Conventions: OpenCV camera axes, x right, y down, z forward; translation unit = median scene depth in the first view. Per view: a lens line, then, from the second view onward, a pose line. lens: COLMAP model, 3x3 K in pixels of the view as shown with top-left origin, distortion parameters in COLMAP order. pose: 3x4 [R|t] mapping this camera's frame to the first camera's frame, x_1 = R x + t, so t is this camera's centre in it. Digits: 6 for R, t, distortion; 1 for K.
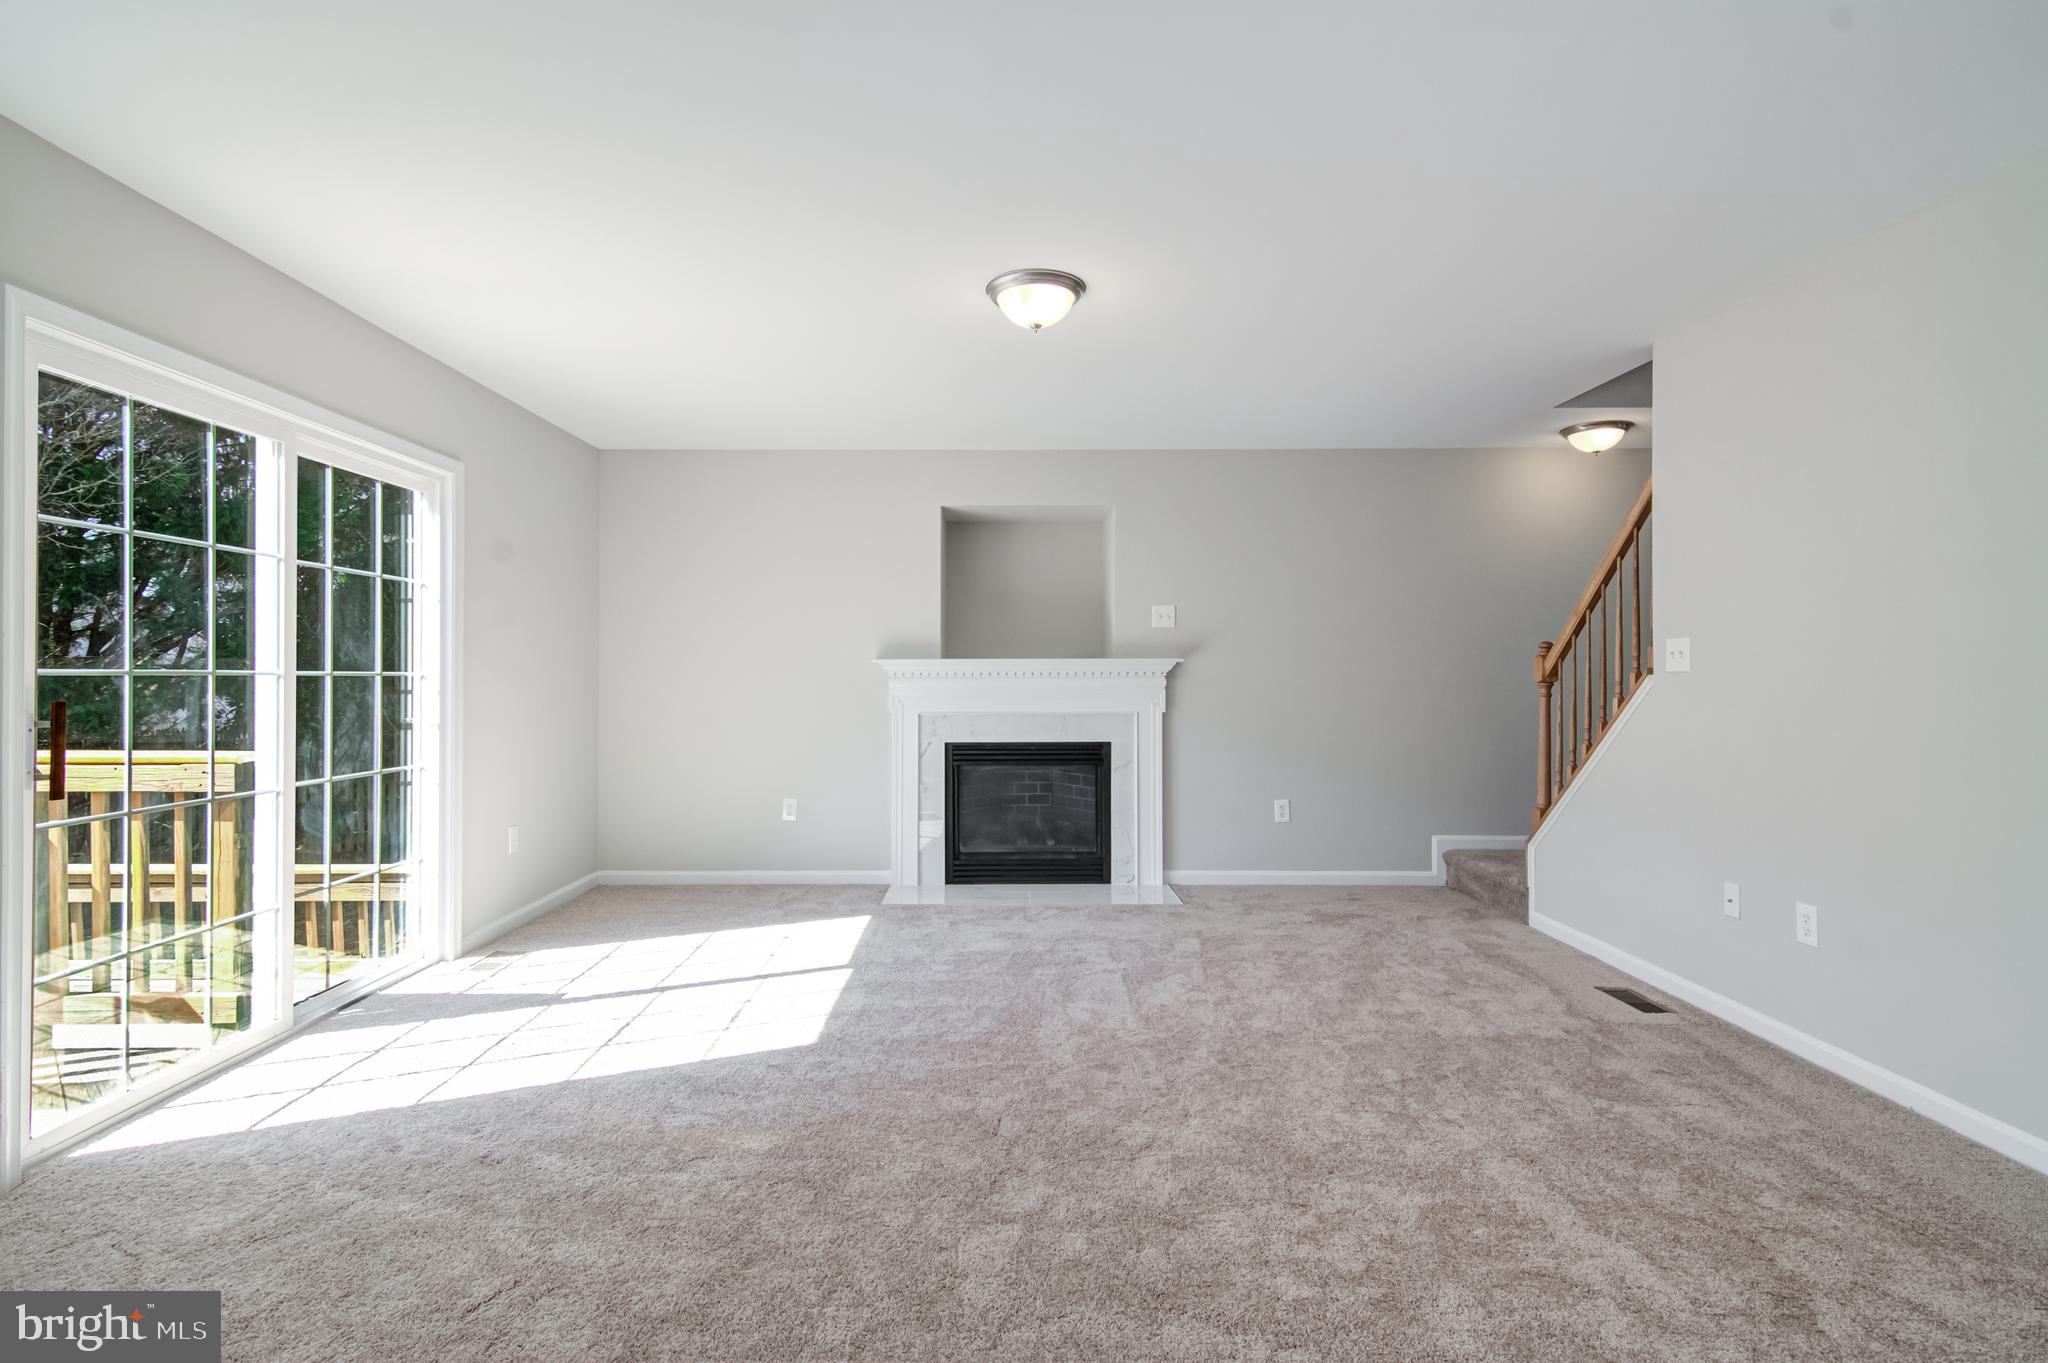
lens RADIAL K [[1017.0, 0, 972.8], [0, 1017.0, 656.6], [0, 0, 1]] dist [0.021434, -0.012769]
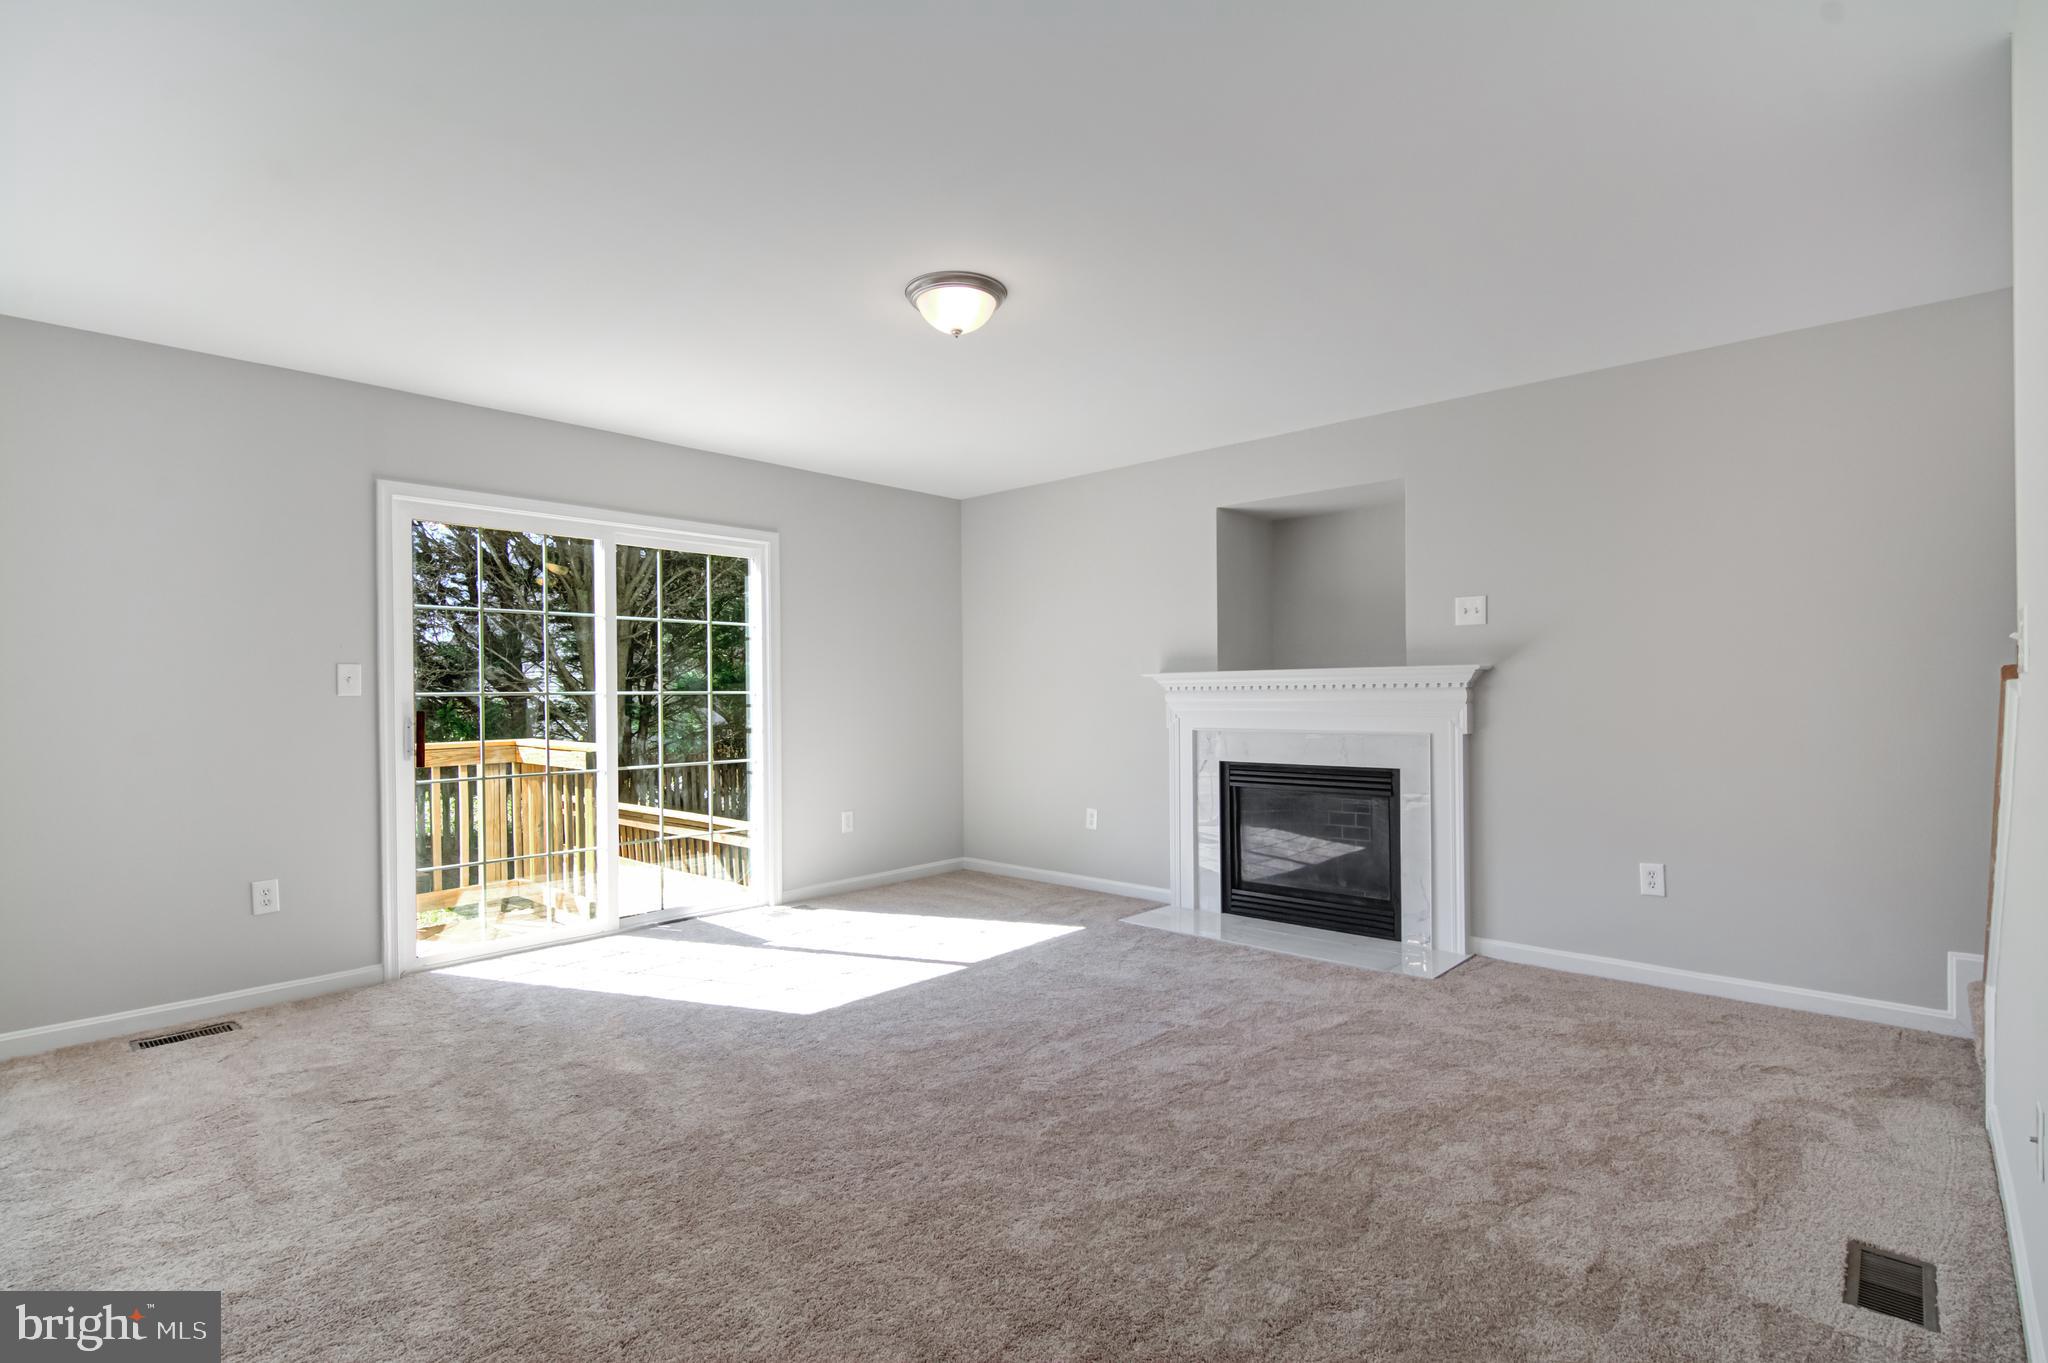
lens RADIAL K [[991.9, 0, 1024.0], [0, 991.9, 681.5], [0, 0, 1]] dist [0.003707, -0.000458]
pose [[0.728768, -0.012438, -0.684647, 0.627111], [0.021667, 0.999753, 0.004900, 0.004503], [0.684417, -0.018405, 0.728858, 0.289055]]
